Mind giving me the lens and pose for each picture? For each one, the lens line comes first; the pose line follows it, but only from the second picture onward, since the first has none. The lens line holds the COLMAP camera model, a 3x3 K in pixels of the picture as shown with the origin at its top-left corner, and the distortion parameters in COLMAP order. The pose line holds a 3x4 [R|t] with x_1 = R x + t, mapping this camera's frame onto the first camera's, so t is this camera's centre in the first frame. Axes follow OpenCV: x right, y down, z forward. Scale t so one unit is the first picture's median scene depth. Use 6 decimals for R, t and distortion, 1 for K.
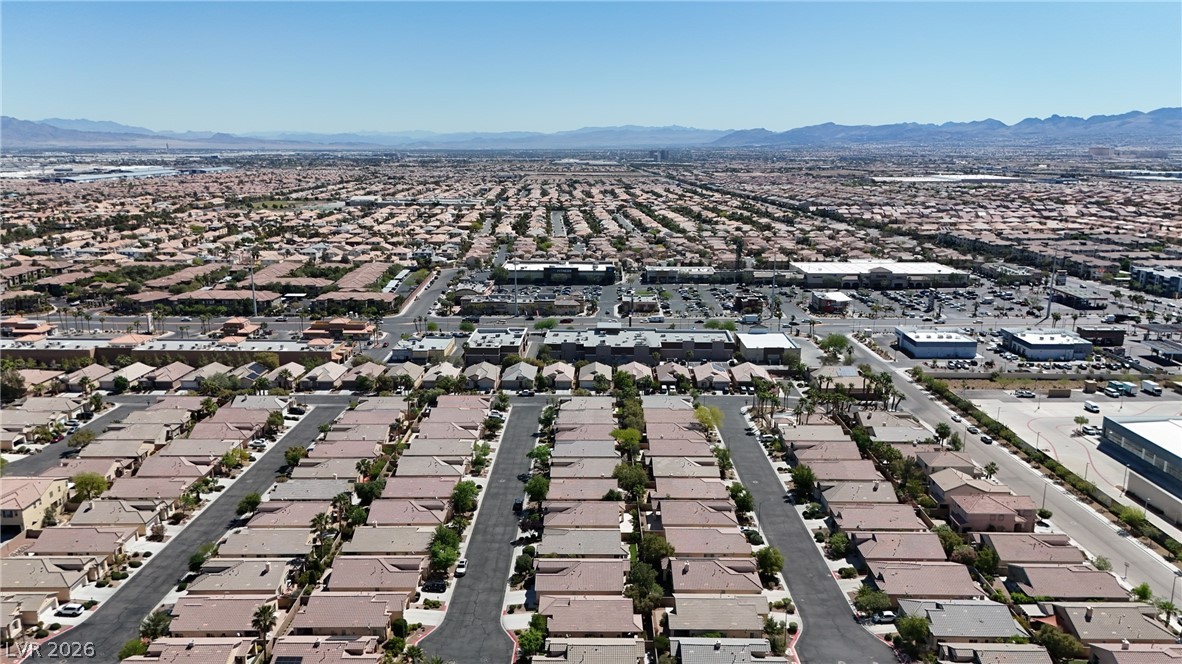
lens RADIAL K [[873.6, 0, 591.0], [0, 873.6, 332.0], [0, 0, 1]] dist [0.106246, -0.124199]
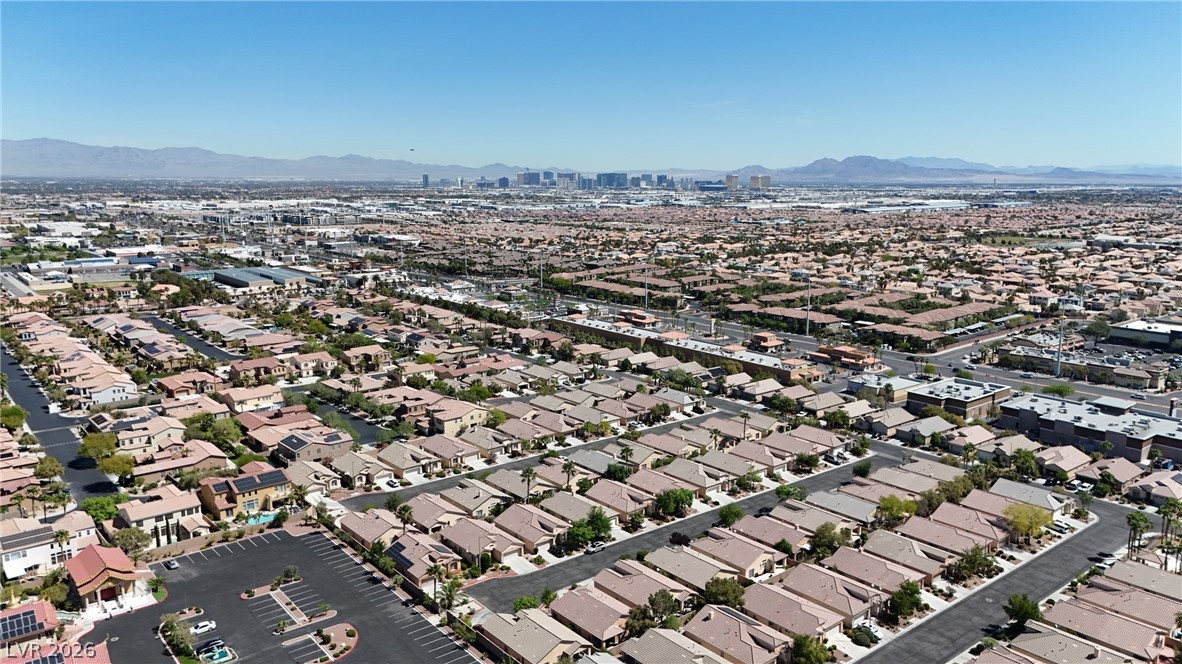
lens RADIAL K [[873.6, 0, 591.0], [0, 873.6, 332.0], [0, 0, 1]] dist [0.106246, -0.124199]
pose [[0.639065, 0.136969, -0.756859, 0.420965], [-0.165583, 0.985443, 0.038524, -0.030767], [0.751118, 0.100704, 0.652442, 0.146089]]
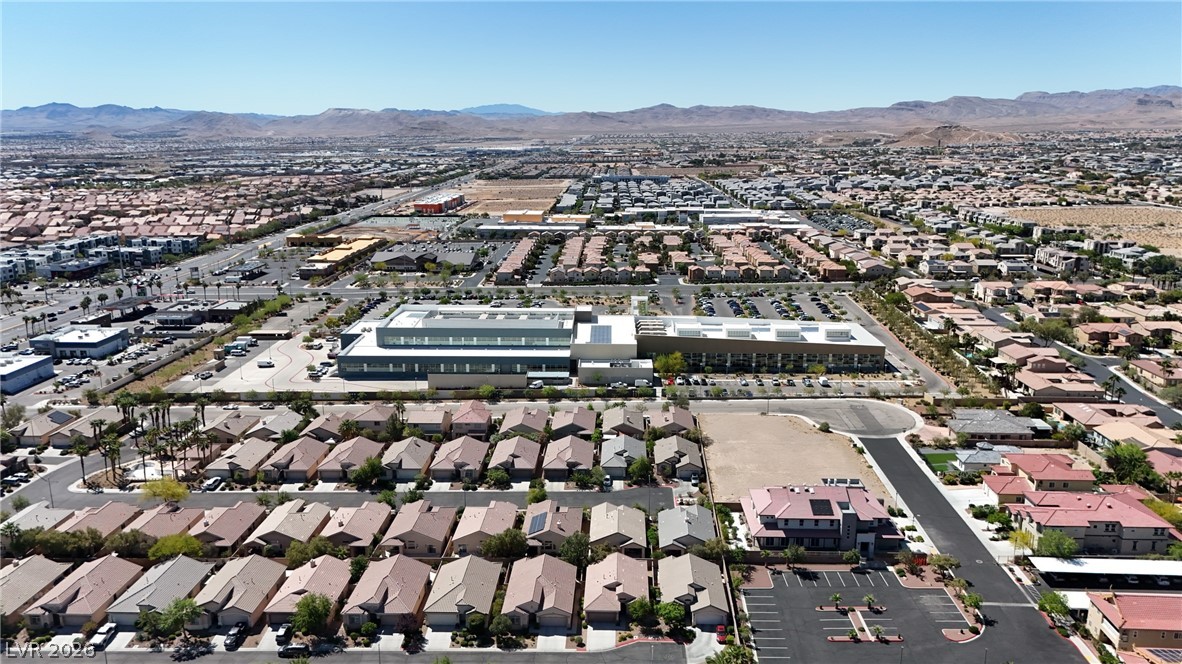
lens RADIAL K [[873.6, 0, 591.0], [0, 873.6, 332.0], [0, 0, 1]] dist [0.106246, -0.124199]
pose [[0.038298, -0.232340, 0.971880, -0.519461], [0.224119, 0.949813, 0.218233, -0.109304], [-0.973809, 0.209459, 0.088447, 0.483248]]
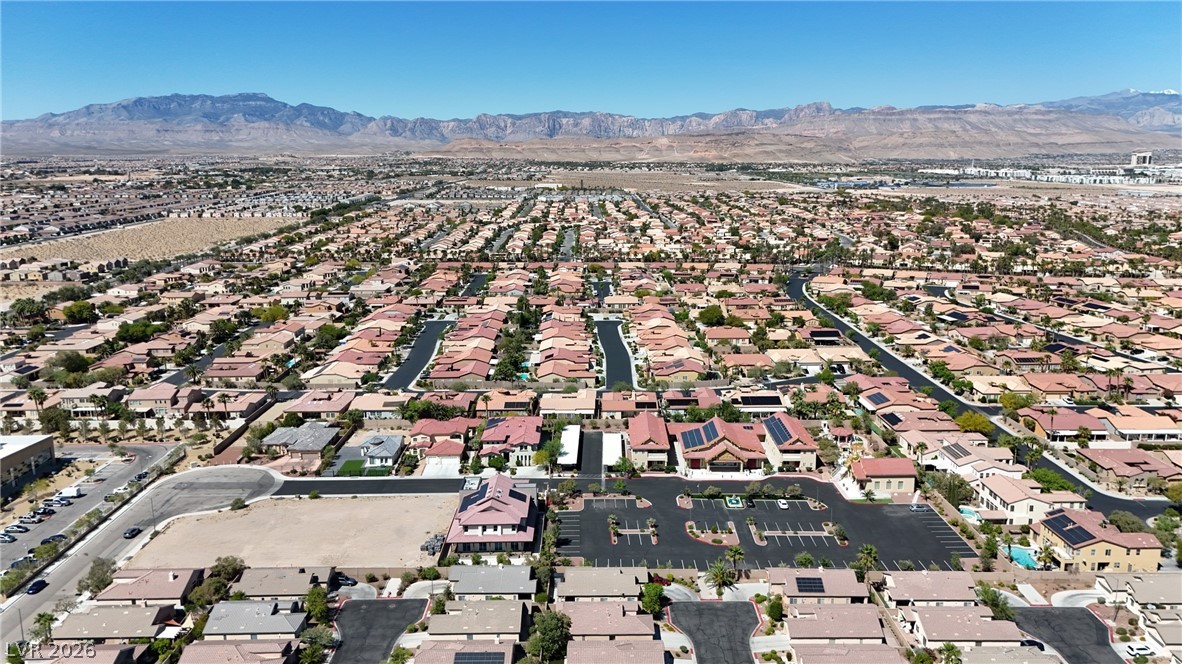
lens RADIAL K [[873.6, 0, 591.0], [0, 873.6, 332.0], [0, 0, 1]] dist [0.106246, -0.124199]
pose [[-0.999927, 0.006159, -0.010400, 0.016767], [0.001319, 0.910914, 0.412594, -0.232805], [0.012015, 0.412550, -0.910856, 1.000682]]
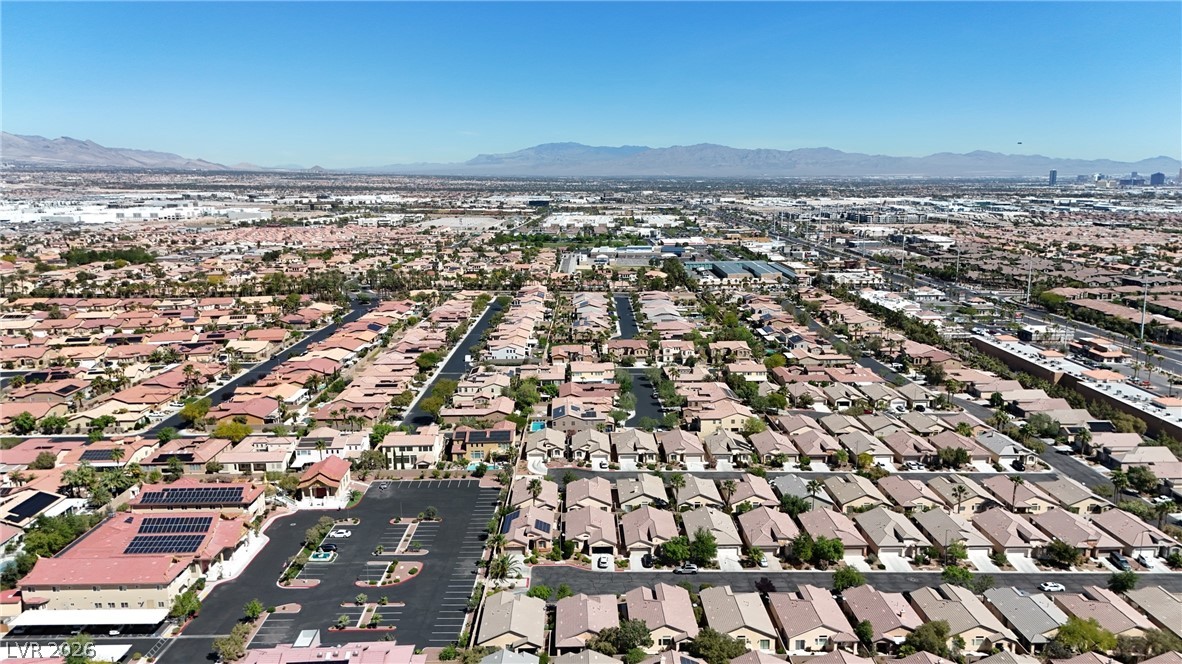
lens RADIAL K [[873.6, 0, 591.0], [0, 873.6, 332.0], [0, 0, 1]] dist [0.106246, -0.124199]
pose [[0.024738, 0.180667, -0.983233, 0.536948], [-0.215795, 0.961311, 0.171210, -0.105942], [0.976125, 0.207942, 0.062768, 0.479843]]
